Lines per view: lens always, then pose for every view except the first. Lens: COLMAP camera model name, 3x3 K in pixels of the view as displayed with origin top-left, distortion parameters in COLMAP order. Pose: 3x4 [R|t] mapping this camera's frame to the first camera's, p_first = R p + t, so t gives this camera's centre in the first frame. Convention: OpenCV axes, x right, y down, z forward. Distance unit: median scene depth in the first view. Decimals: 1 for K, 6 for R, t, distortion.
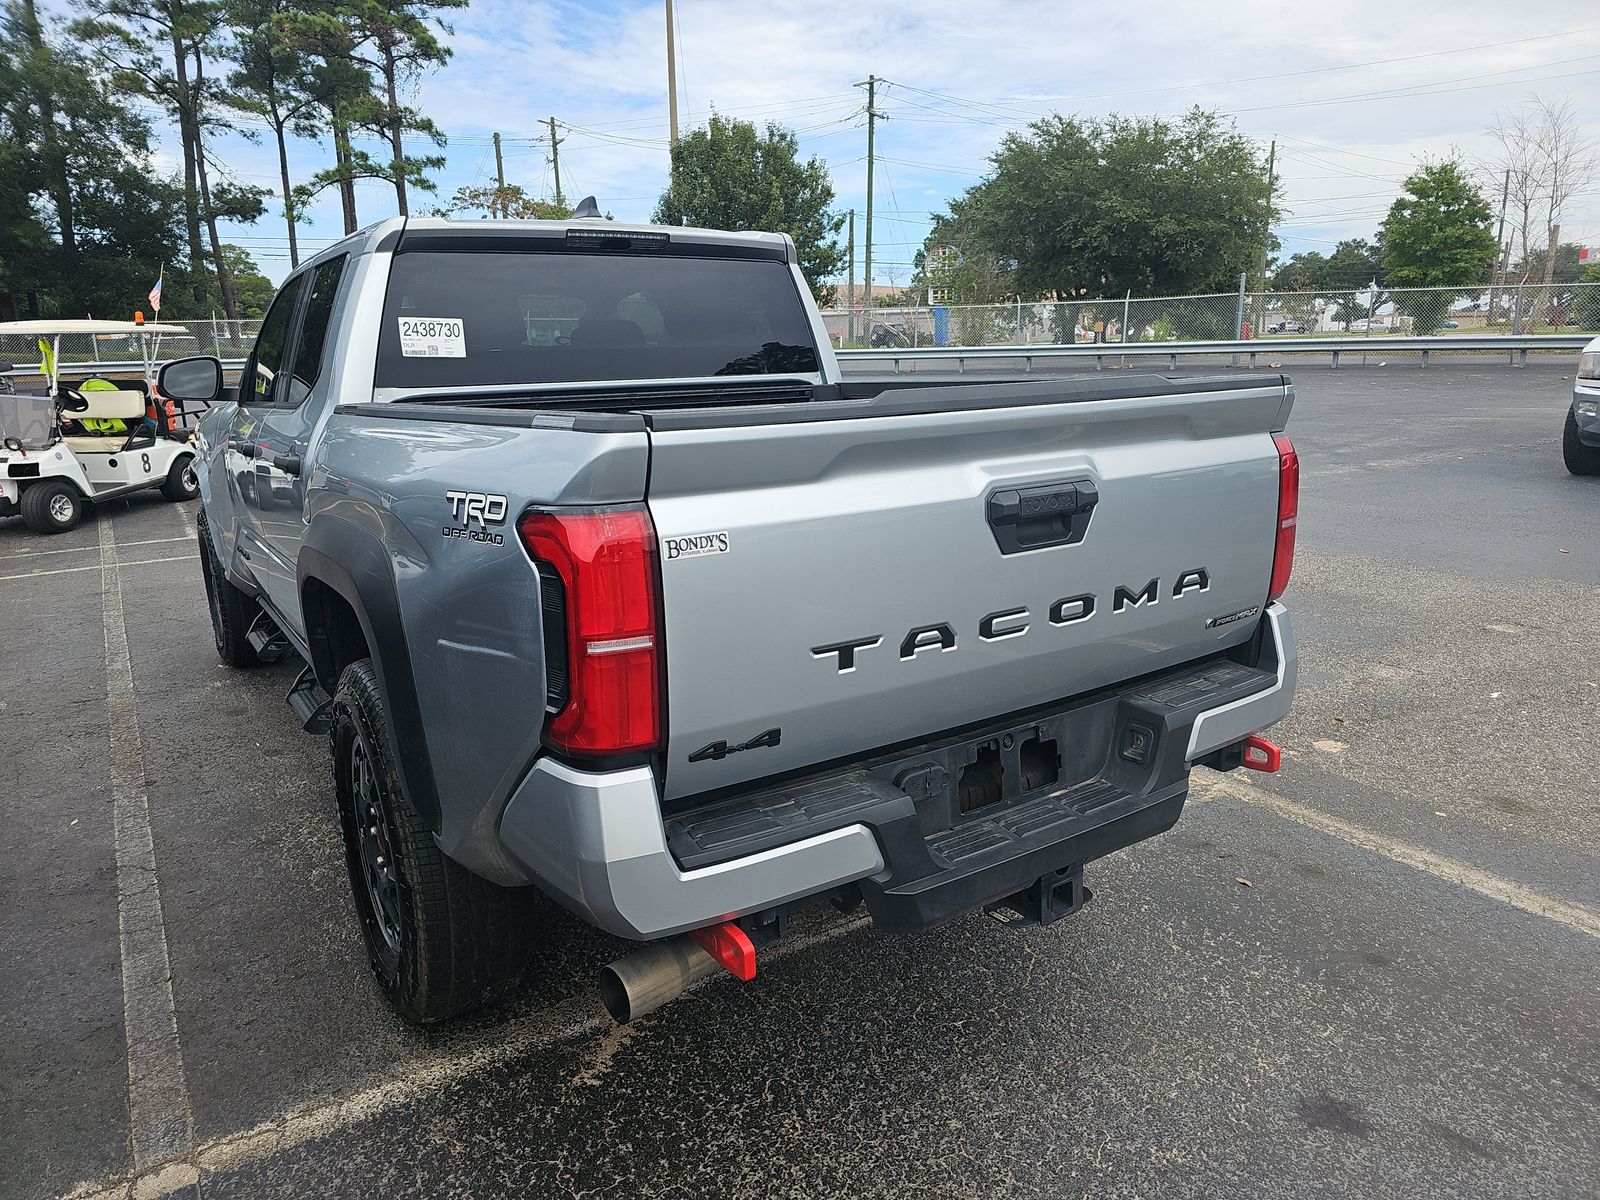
lens RADIAL K [[1071.5, 0, 786.6], [0, 1071.5, 594.0], [0, 0, 1]] dist [0.054935, -0.055612]
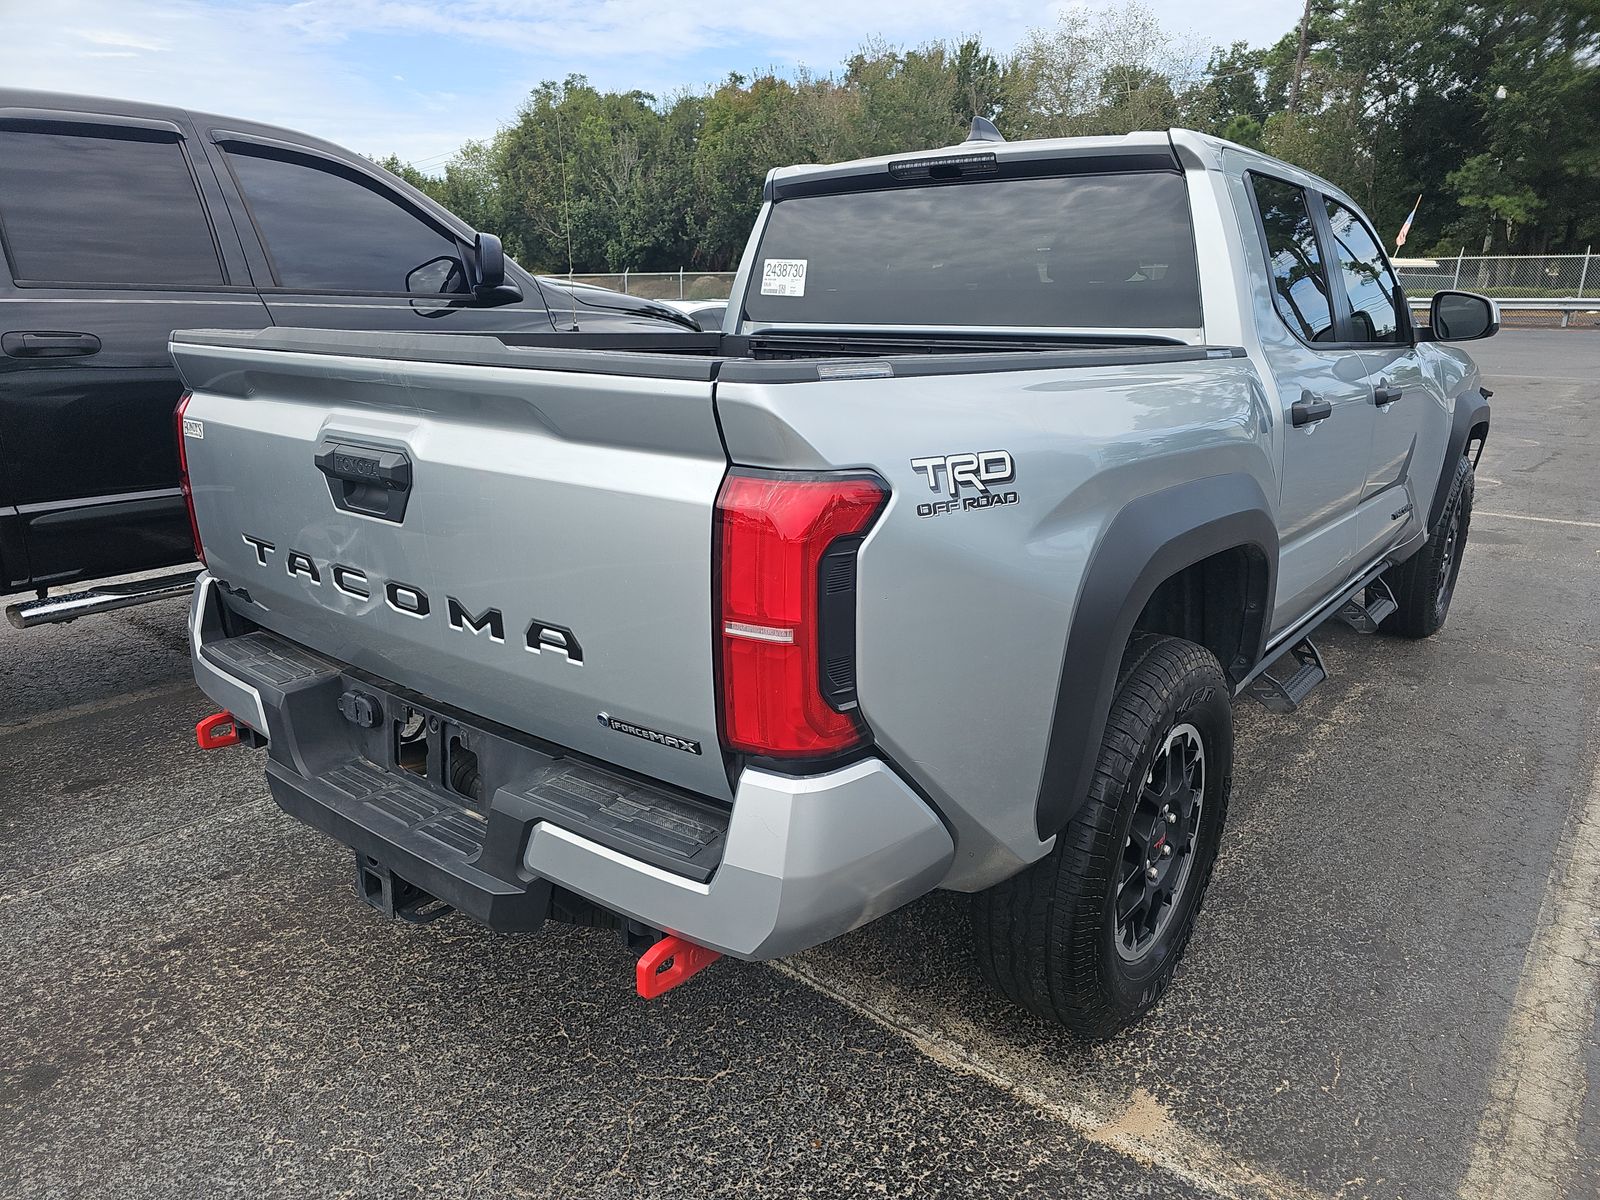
lens RADIAL K [[1062.6, 0, 793.8], [0, 1062.6, 602.7], [0, 0, 1]] dist [0.054124, -0.053052]
pose [[0.298156, 0.286221, -0.910593, 0.082510], [-0.222798, 0.948500, 0.225185, -0.017811], [0.928151, 0.135738, 0.346571, 0.070711]]
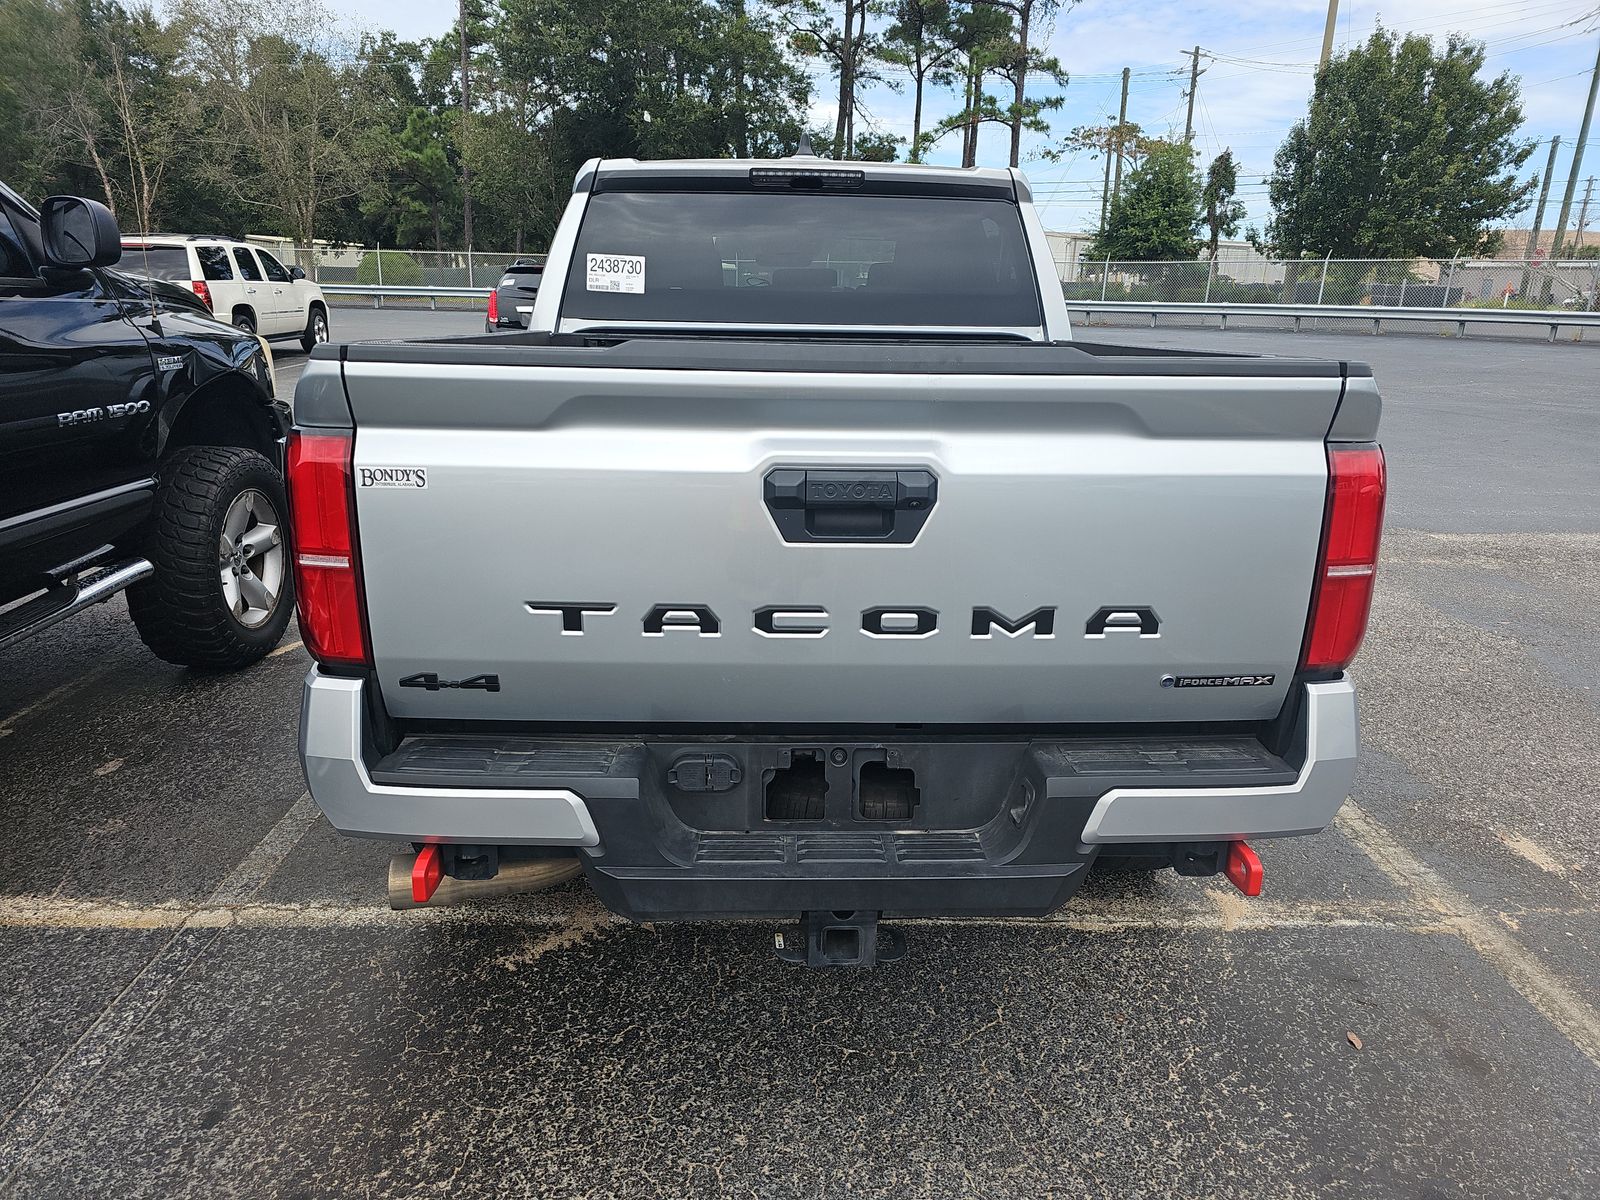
lens RADIAL K [[1062.6, 0, 793.8], [0, 1062.6, 602.7], [0, 0, 1]] dist [0.054124, -0.053052]
pose [[0.852602, 0.183889, -0.489136, 0.042857], [-0.155587, 0.982917, 0.098323, -0.004950], [0.498861, -0.007727, 0.866648, 0.016946]]
